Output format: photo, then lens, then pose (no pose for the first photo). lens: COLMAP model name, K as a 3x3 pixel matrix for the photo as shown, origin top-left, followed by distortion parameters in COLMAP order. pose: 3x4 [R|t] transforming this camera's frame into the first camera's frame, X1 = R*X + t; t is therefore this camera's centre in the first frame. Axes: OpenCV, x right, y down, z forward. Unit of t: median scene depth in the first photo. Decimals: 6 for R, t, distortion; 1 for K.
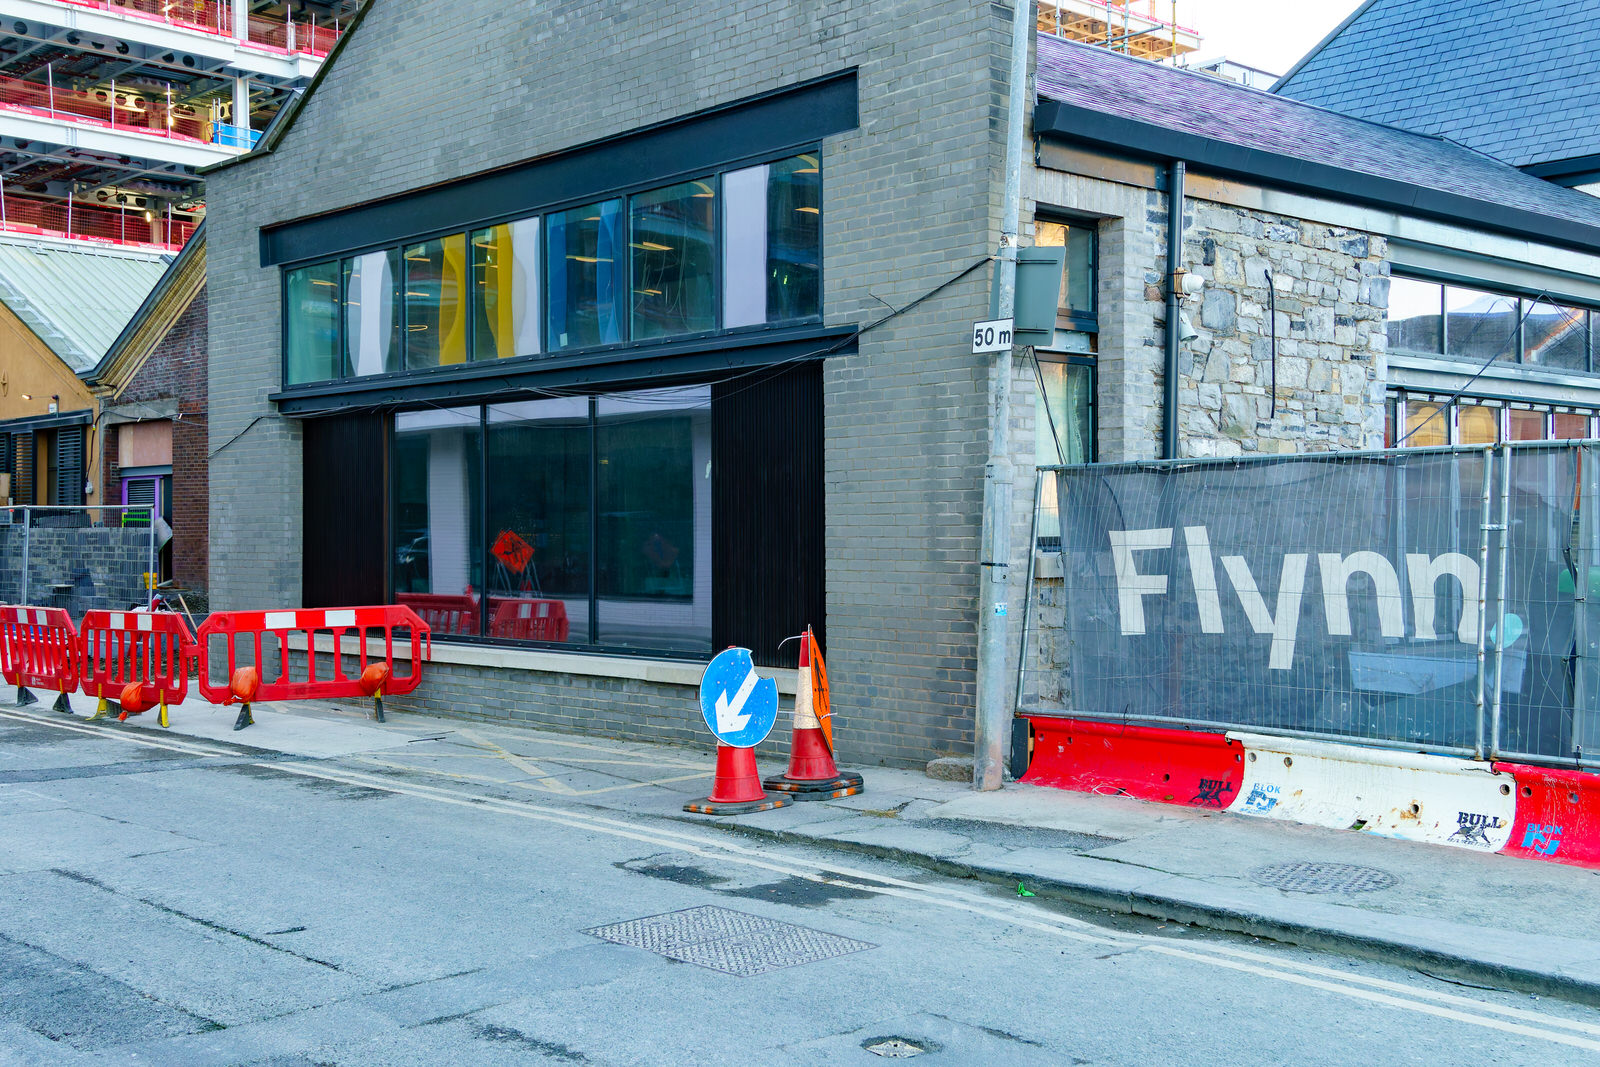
lens RADIAL K [[1756.4, 0, 796.5], [0, 1756.4, 545.2], [0, 0, 1]] dist [0.203093, -0.225238]
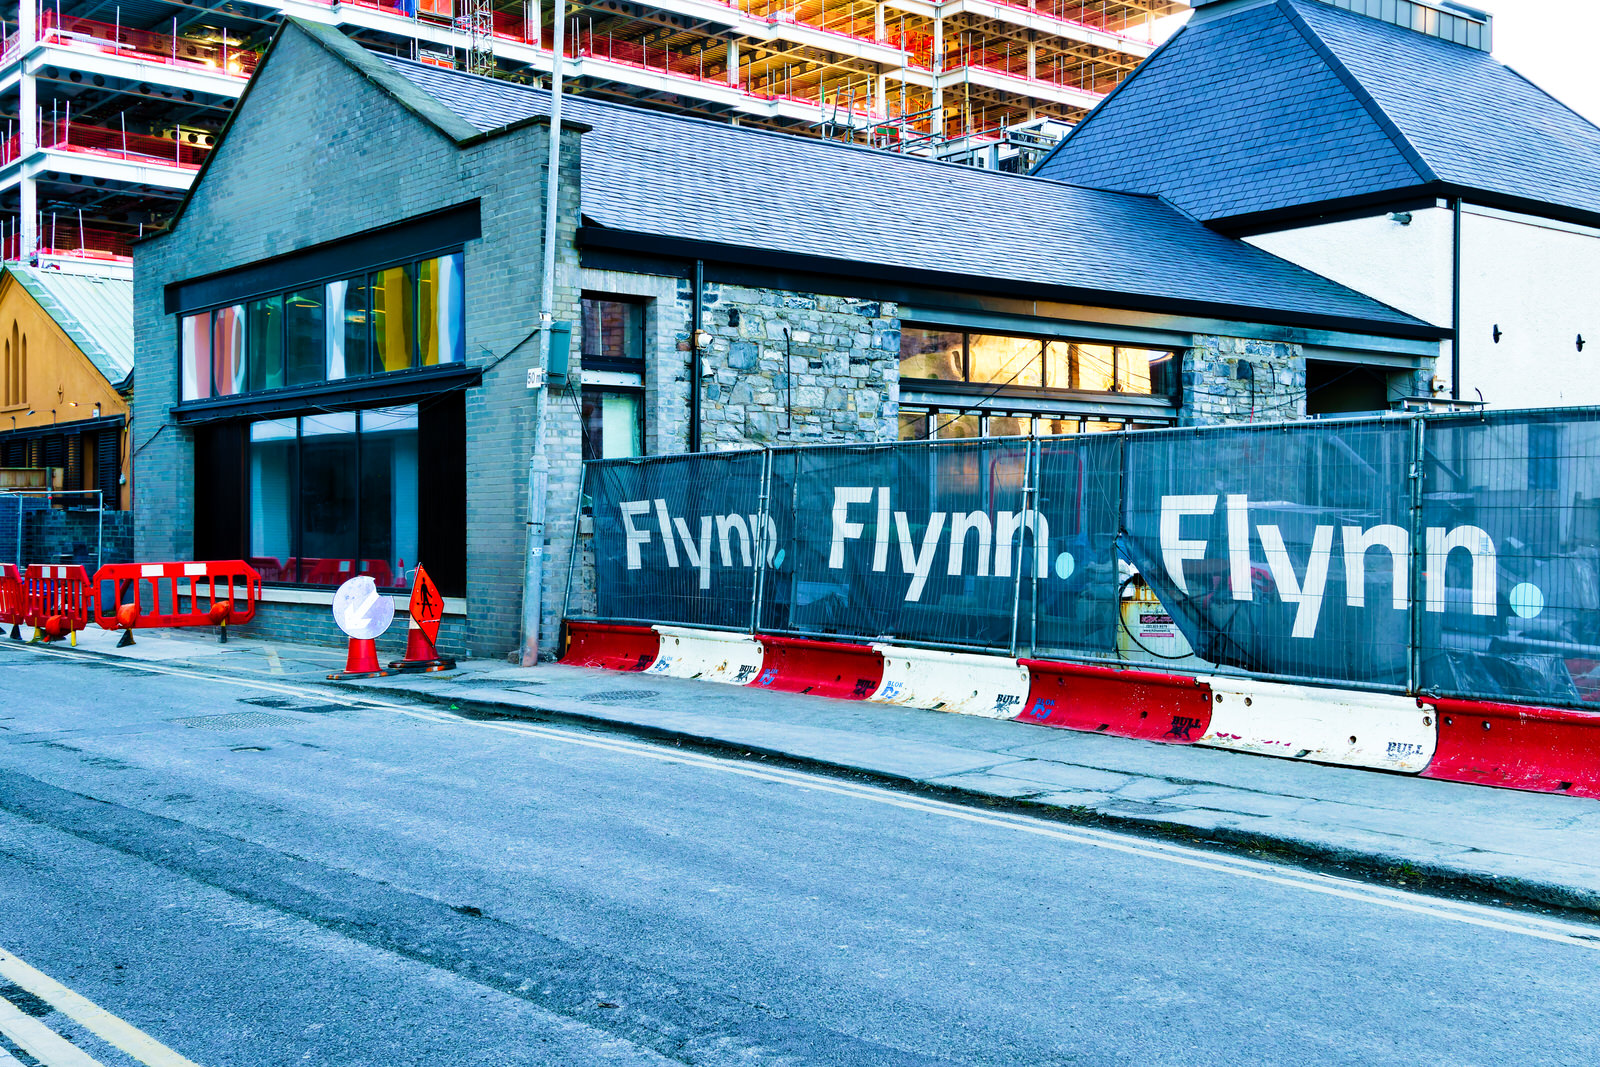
lens RADIAL K [[1687.0, 0, 800.0], [0, 1687.0, 533.5], [0, 0, 1]] dist [0.182595, -0.177484]
pose [[0.998961, -0.001745, -0.045540, 0.334606], [0.001730, 0.999998, -0.000374, 0.016705], [0.045540, 0.000295, 0.998962, -0.397248]]
